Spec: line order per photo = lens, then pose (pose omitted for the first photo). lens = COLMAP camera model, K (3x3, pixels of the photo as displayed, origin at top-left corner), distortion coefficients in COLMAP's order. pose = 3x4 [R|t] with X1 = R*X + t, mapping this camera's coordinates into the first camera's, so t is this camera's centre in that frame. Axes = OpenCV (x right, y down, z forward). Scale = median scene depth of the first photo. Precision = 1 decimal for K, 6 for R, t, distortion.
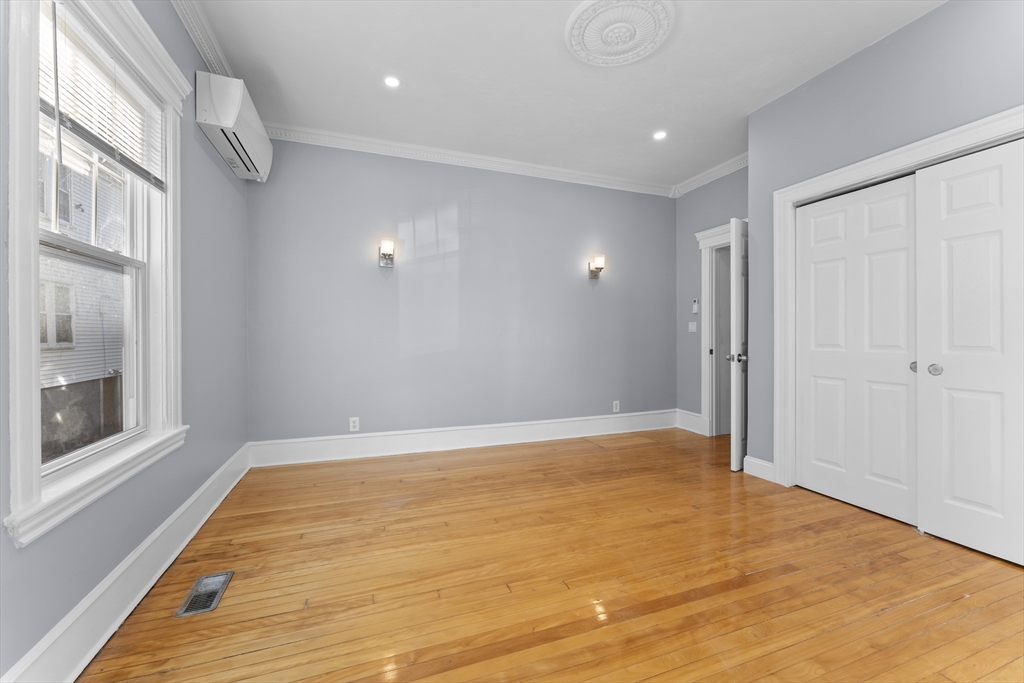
lens RADIAL K [[408.6, 0, 512.2], [0, 408.6, 336.8], [0, 0, 1]] dist [0.001771, -0.000028]
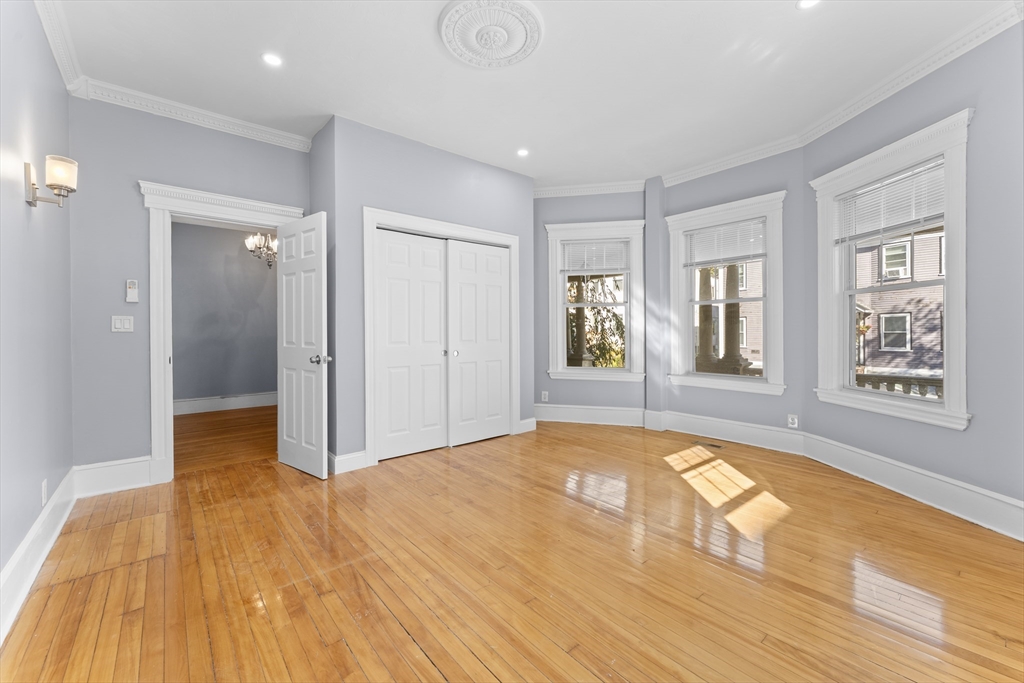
lens RADIAL K [[408.6, 0, 512.2], [0, 408.6, 336.8], [0, 0, 1]] dist [0.001771, -0.000028]
pose [[-0.340024, -0.005346, 0.940402, -0.670628], [0.008571, 0.999925, 0.008783, -0.007667], [-0.940378, 0.011047, -0.339953, 1.237388]]
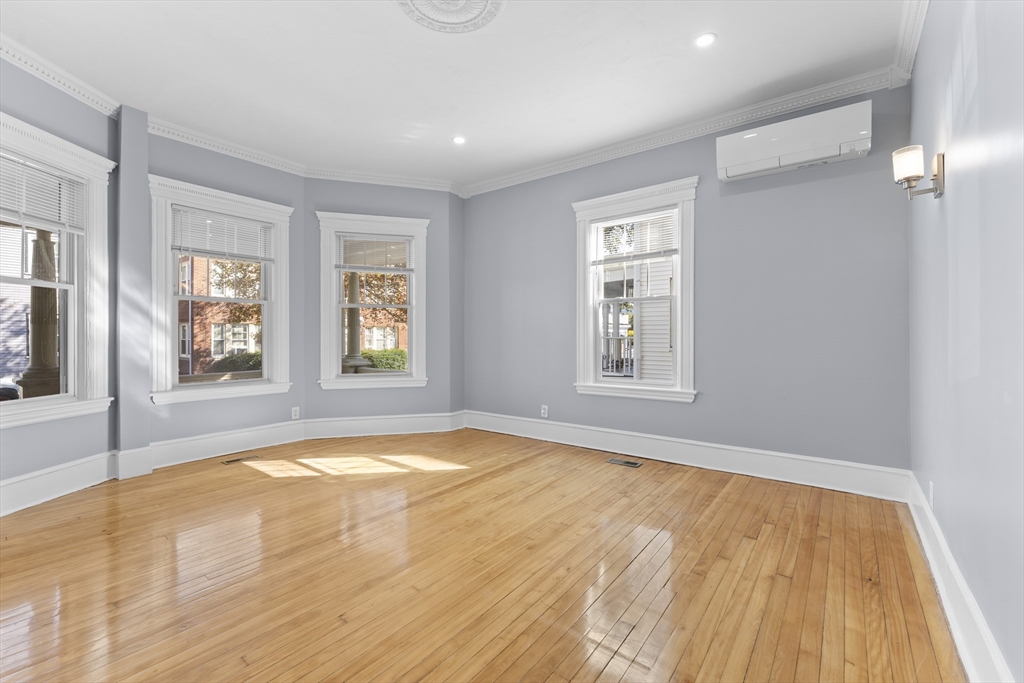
lens RADIAL K [[436.7, 0, 505.5], [0, 436.7, 337.7], [0, 0, 1]] dist [-0.000464, -0.000154]
pose [[-0.850949, 0.004483, -0.525229, 0.615762], [-0.000542, 0.999956, 0.009414, -0.006848], [0.525248, 0.008296, -0.850909, 1.775810]]
